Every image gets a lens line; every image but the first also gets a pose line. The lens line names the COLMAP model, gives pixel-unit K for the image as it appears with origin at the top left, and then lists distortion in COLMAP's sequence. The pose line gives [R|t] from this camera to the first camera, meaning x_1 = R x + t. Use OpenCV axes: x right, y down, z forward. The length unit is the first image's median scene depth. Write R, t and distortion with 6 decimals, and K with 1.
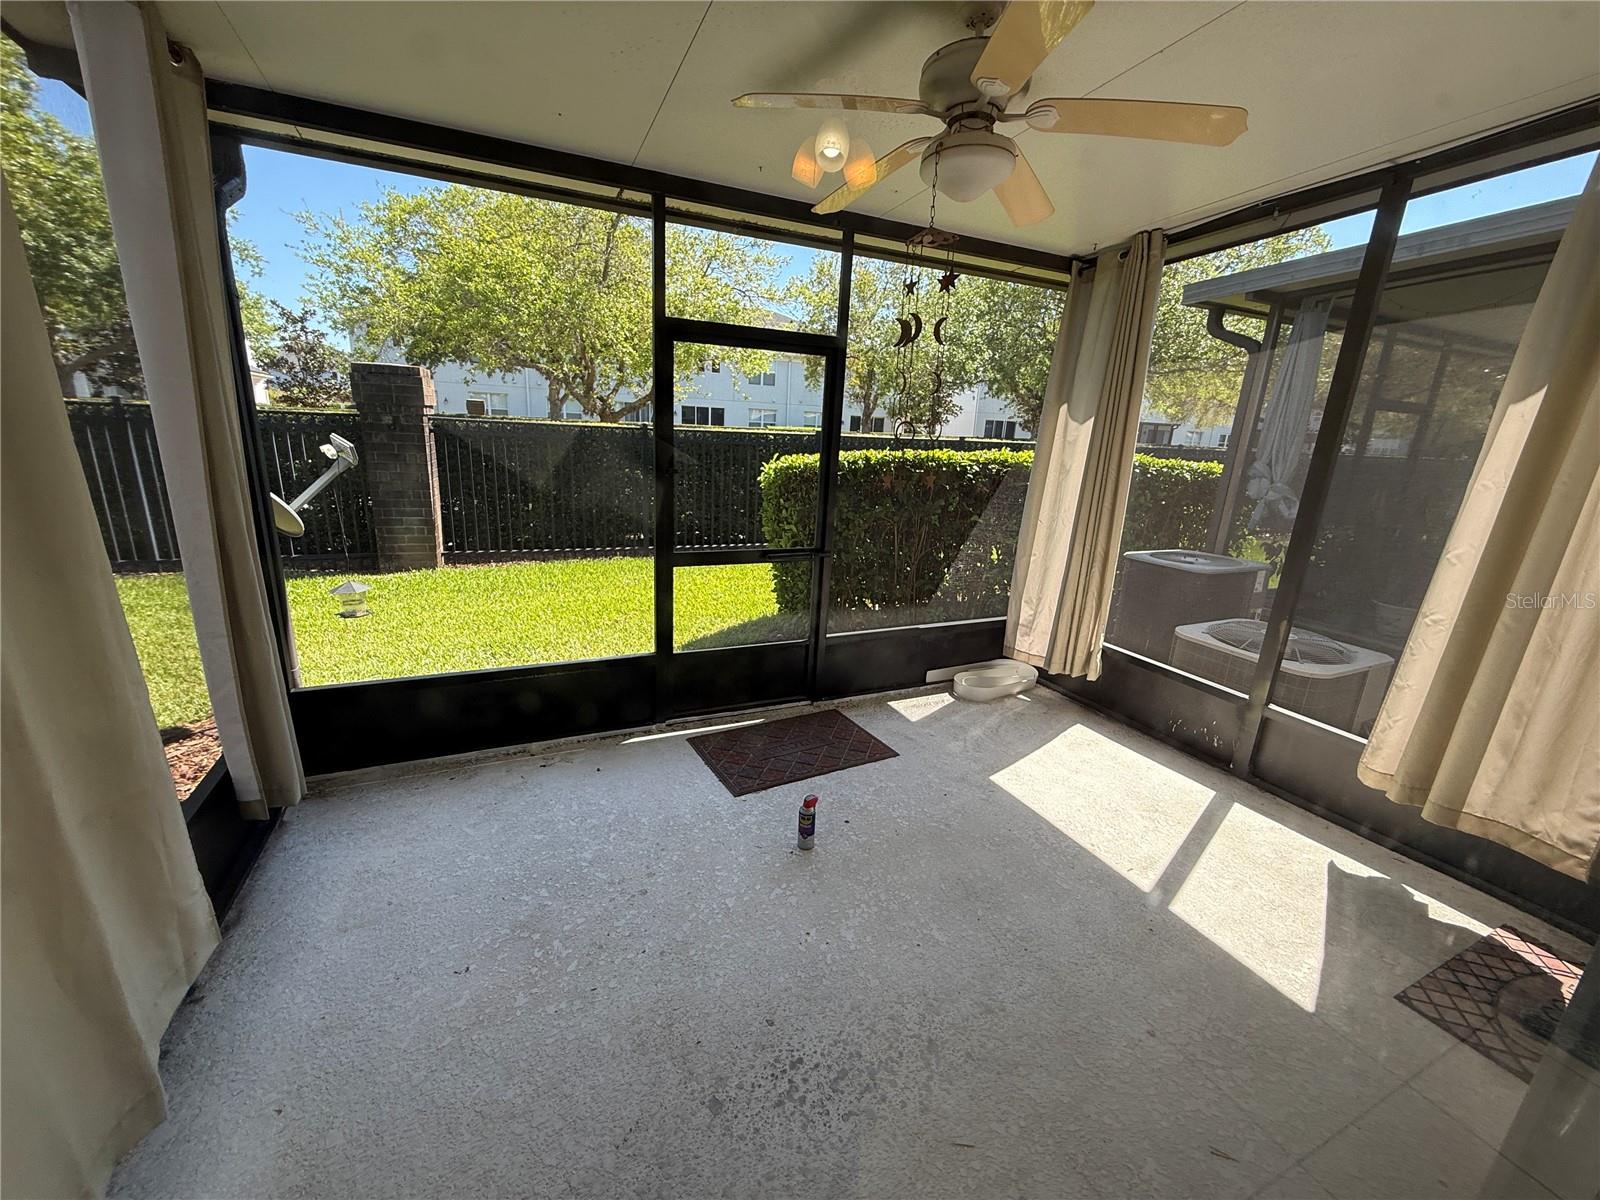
lens RADIAL K [[633.7, 0, 797.3], [0, 633.7, 603.3], [0, 0, 1]] dist [0.002036, 0.000045]
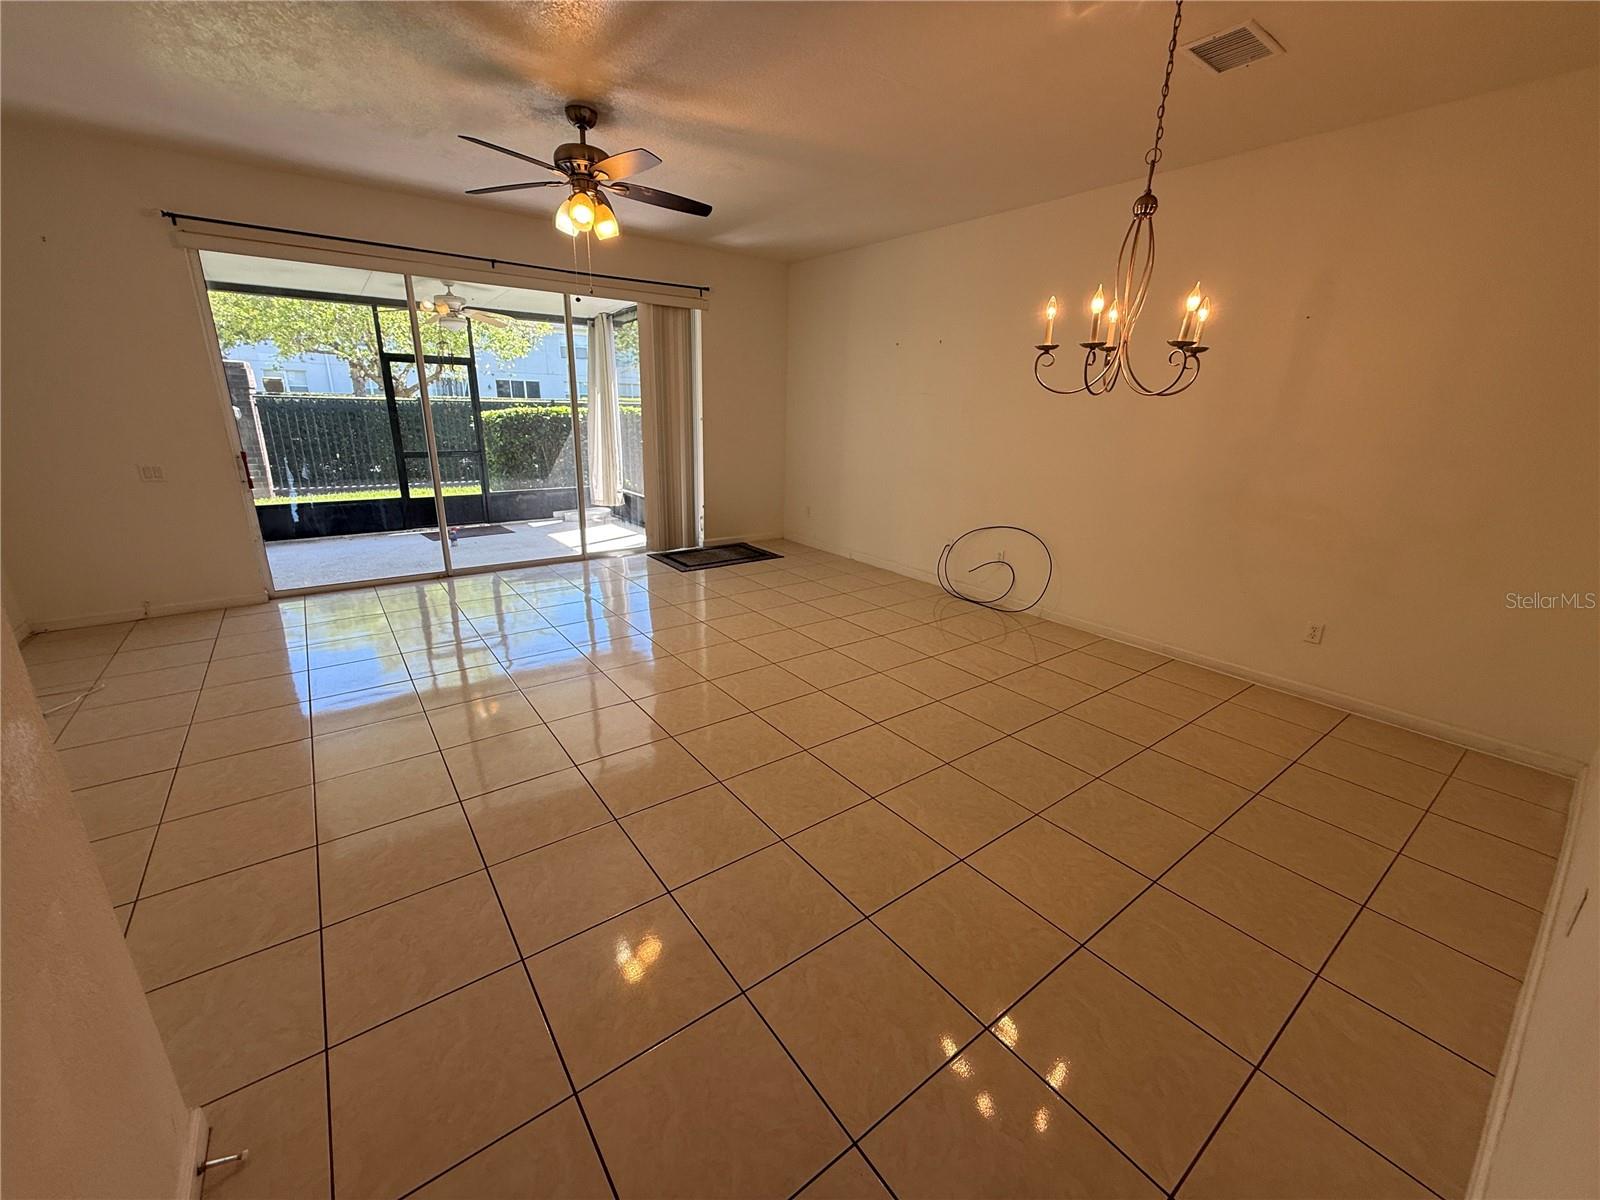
lens RADIAL K [[633.7, 0, 798.3], [0, 633.7, 602.4], [0, 0, 1]] dist [0.002036, 0.000045]
pose [[0.975371, -0.085600, 0.203283, 0.514137], [0.077039, 0.995790, 0.049671, 0.343492], [-0.206679, -0.032787, 0.977859, -1.181150]]
